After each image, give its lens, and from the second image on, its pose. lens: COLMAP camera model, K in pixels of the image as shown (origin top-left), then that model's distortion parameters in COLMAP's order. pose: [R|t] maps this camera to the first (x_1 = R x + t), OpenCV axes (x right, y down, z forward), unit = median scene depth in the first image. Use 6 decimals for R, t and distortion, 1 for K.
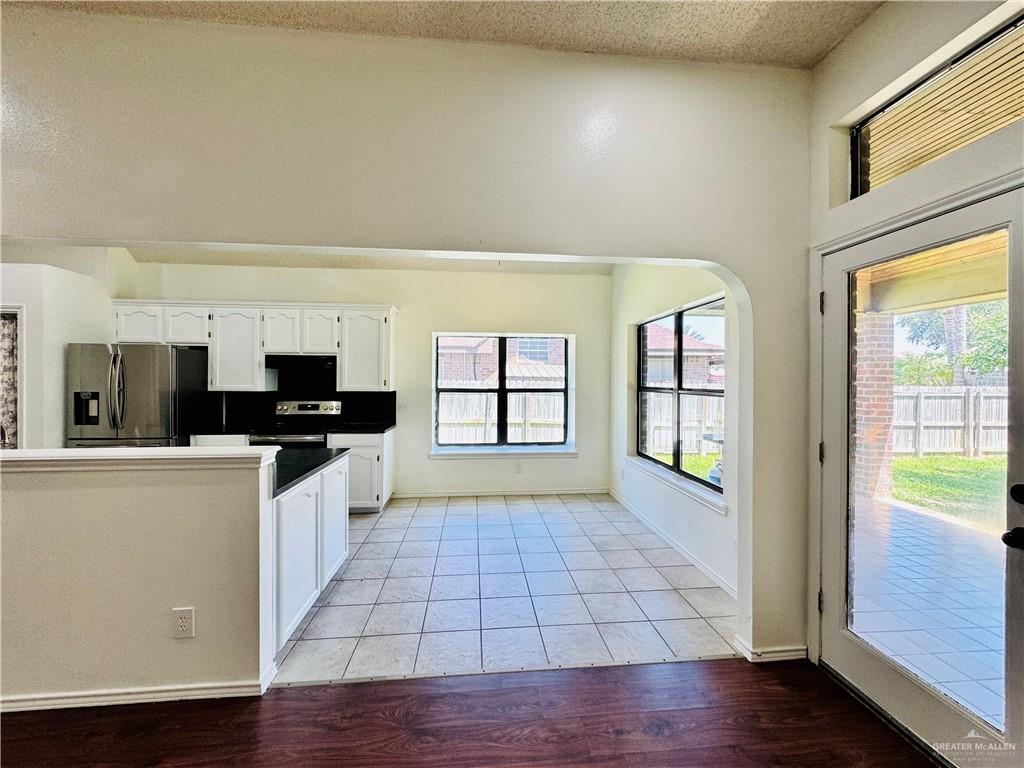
lens RADIAL K [[409.2, 0, 514.7], [0, 409.2, 382.0], [0, 0, 1]] dist [-0.003286, 0.000395]
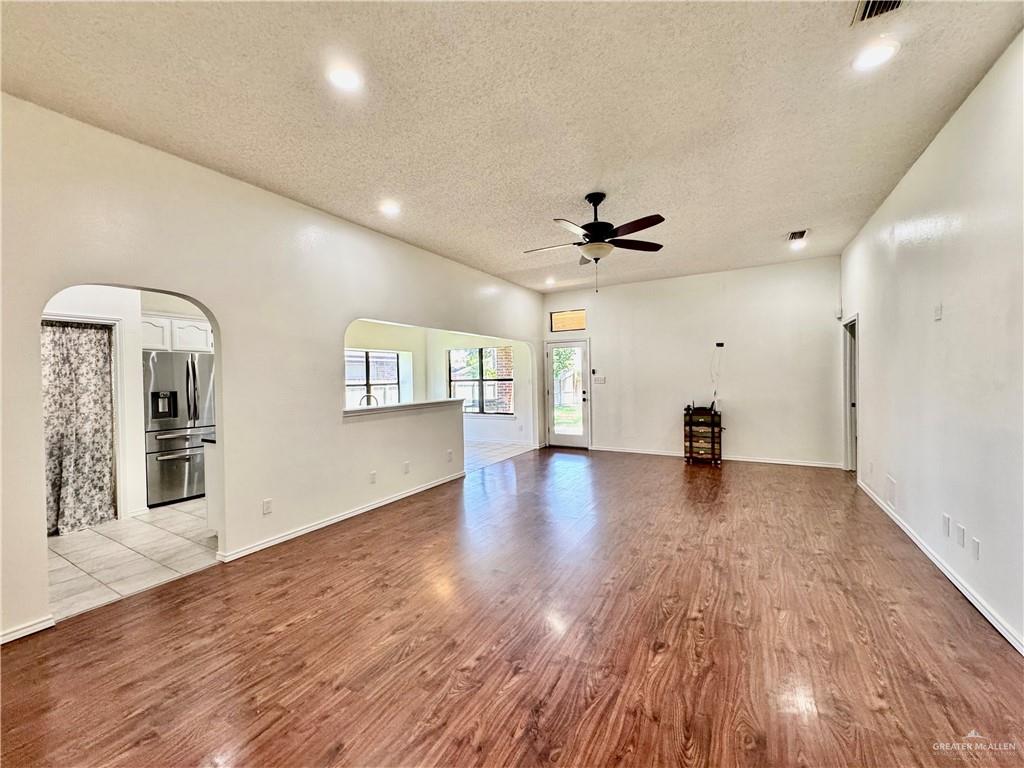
lens RADIAL K [[409.2, 0, 515.2], [0, 409.2, 382.0], [0, 0, 1]] dist [-0.003286, 0.000395]
pose [[0.578124, -0.023384, 0.815614, -1.127015], [0.026467, 0.999601, 0.009899, 0.008759], [-0.815520, 0.015864, 0.578512, -0.439468]]
